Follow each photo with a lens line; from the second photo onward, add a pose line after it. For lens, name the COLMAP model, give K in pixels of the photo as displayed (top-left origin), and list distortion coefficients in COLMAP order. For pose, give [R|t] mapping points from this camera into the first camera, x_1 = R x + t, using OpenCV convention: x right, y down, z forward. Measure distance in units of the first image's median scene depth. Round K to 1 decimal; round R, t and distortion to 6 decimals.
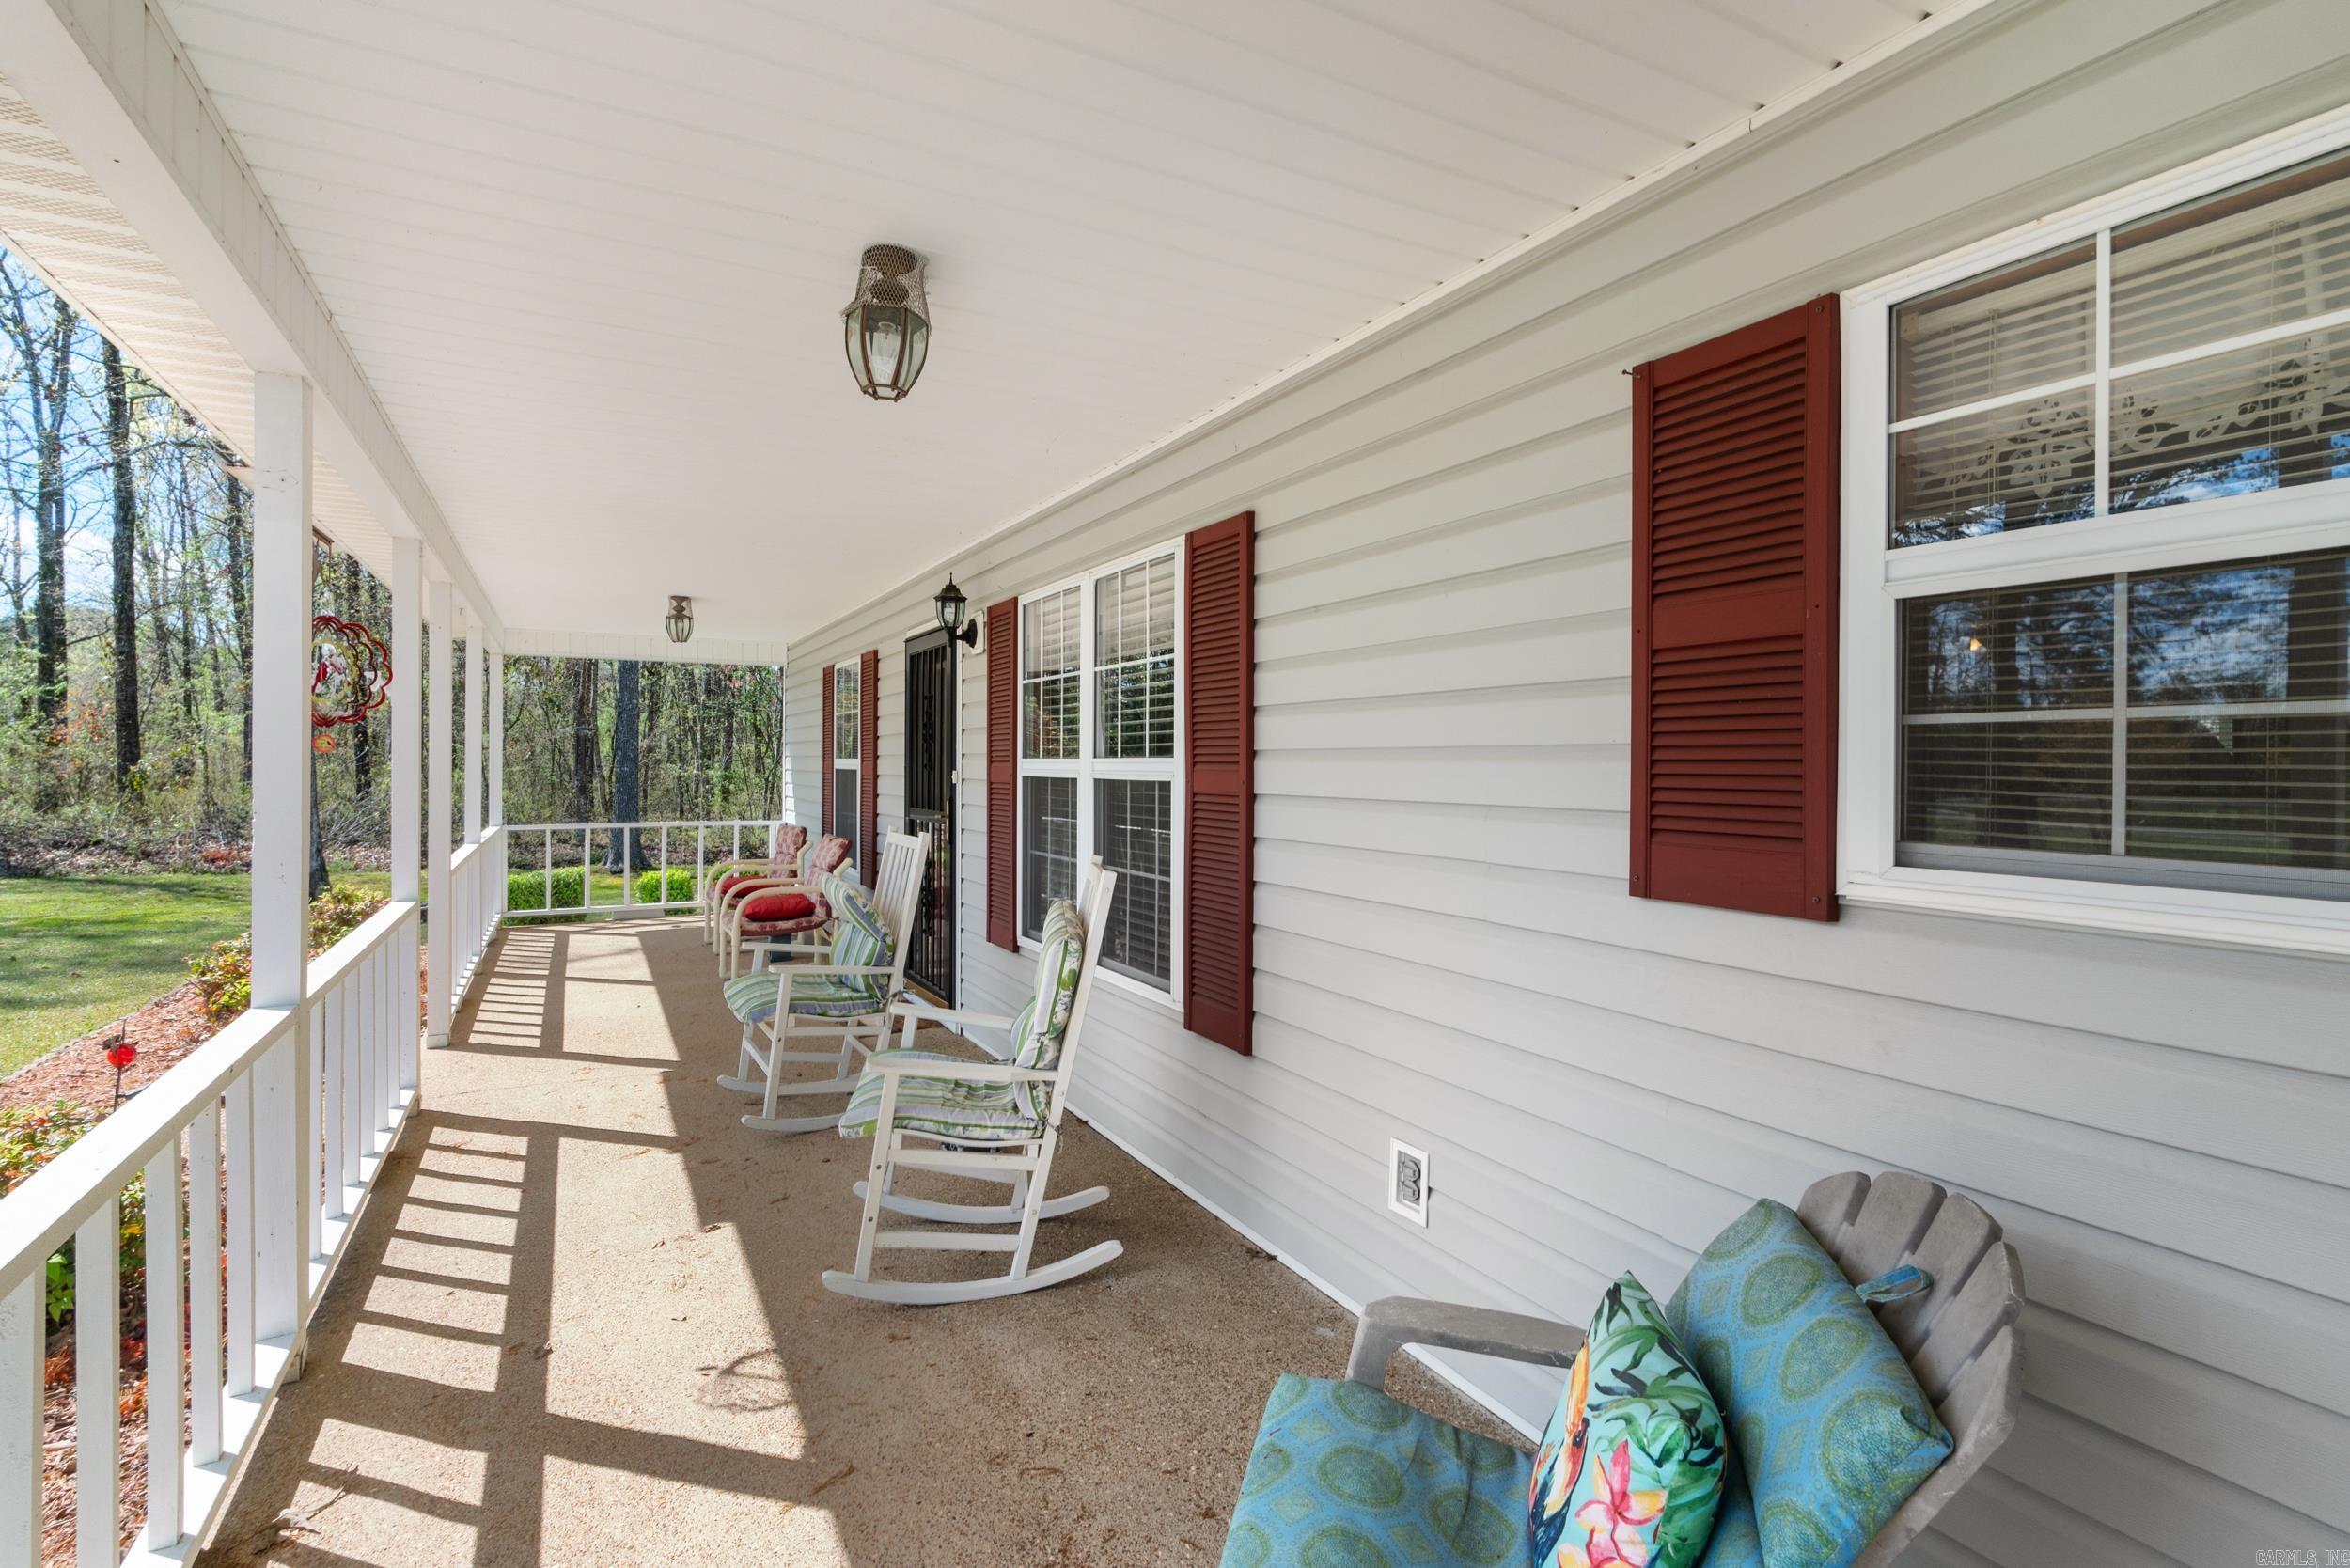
lens RADIAL K [[1101.5, 0, 1176.1], [0, 1101.5, 771.9], [0, 0, 1]] dist [-0.017069, 0.000919]
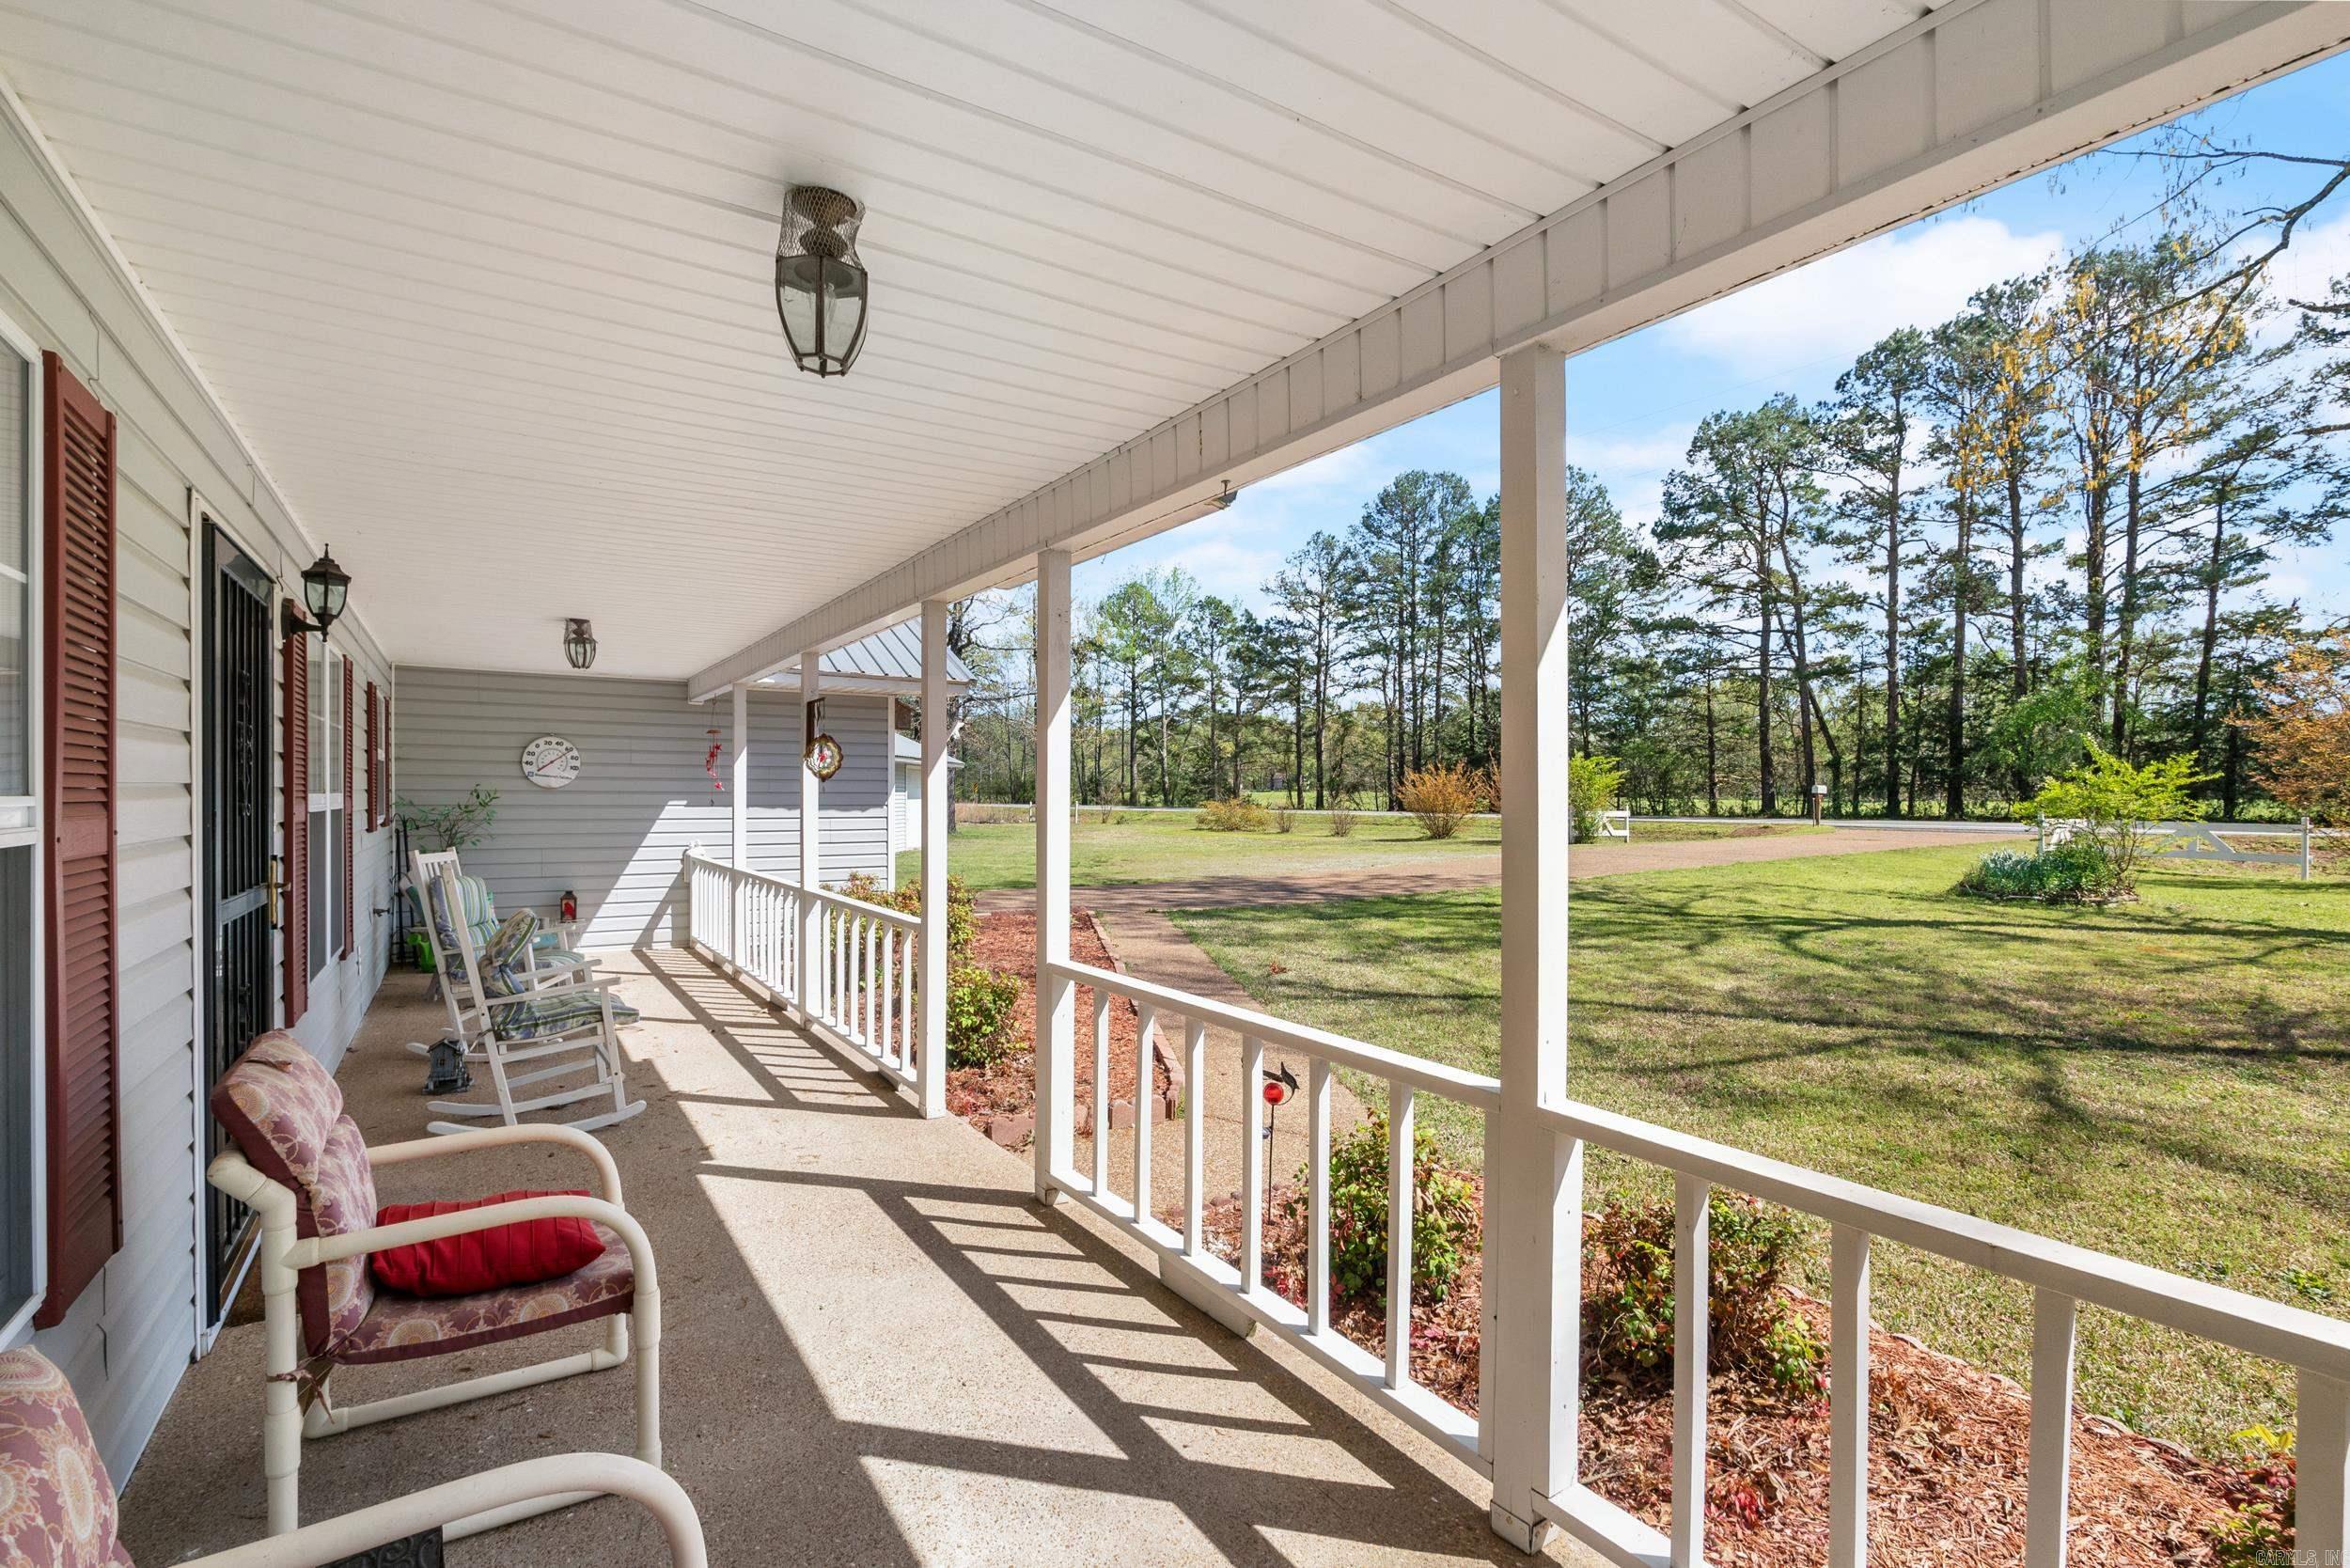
lens RADIAL K [[1101.5, 0, 1176.7], [0, 1101.5, 787.4], [0, 0, 1]] dist [-0.017069, 0.000919]
pose [[-0.997923, -0.010982, -0.063472, -0.959497], [-0.011525, 0.999900, 0.008194, -0.034401], [0.063375, 0.008909, -0.997950, 2.319747]]
